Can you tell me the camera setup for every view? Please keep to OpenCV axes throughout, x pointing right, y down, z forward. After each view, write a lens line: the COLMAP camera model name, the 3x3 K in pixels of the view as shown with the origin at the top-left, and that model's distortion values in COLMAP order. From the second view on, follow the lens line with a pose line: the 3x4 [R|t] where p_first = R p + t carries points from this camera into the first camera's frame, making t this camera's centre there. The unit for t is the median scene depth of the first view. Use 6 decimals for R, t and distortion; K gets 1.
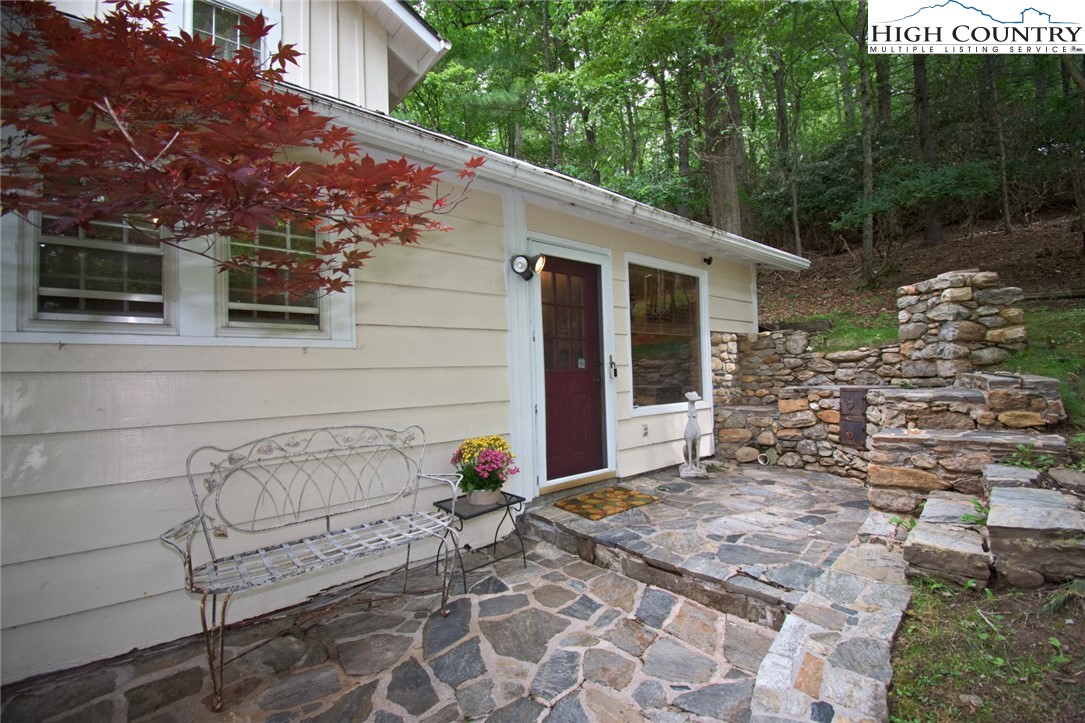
lens RADIAL K [[499.2, 0, 539.6], [0, 499.2, 367.1], [0, 0, 1]] dist [0.000273, -0.000085]
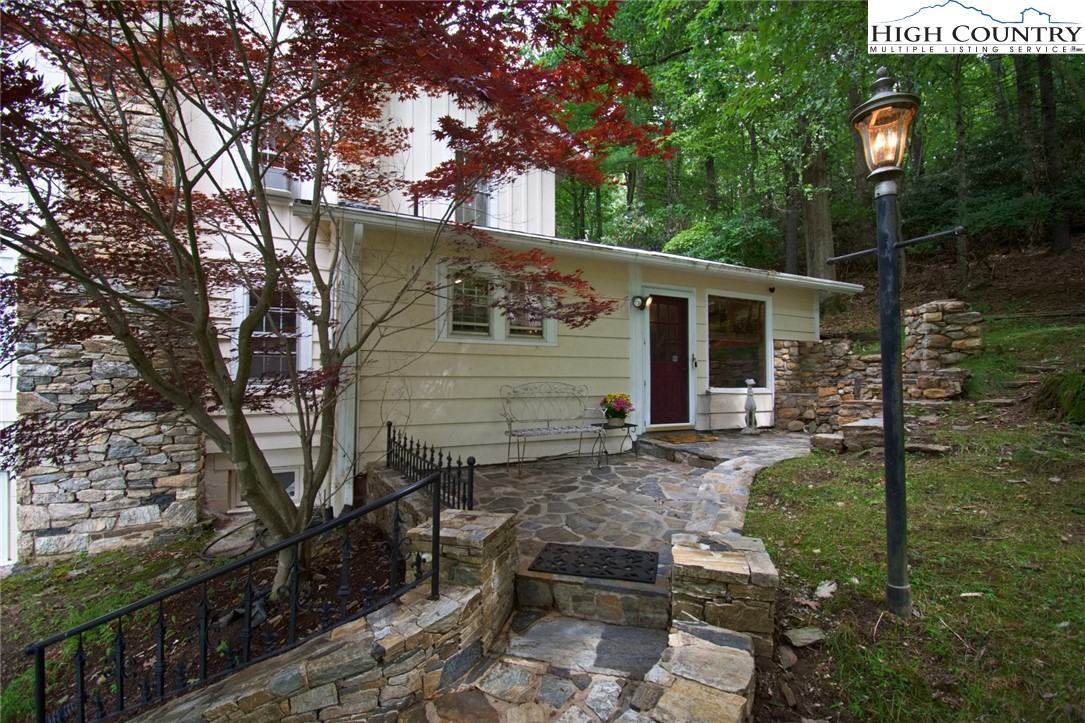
lens RADIAL K [[499.2, 0, 539.6], [0, 499.2, 367.1], [0, 0, 1]] dist [0.000273, -0.000085]
pose [[0.974064, 0.022052, -0.225194, 0.022820], [-0.023922, 0.999698, -0.005576, 0.040722], [0.225003, 0.010819, 0.974298, -0.700514]]
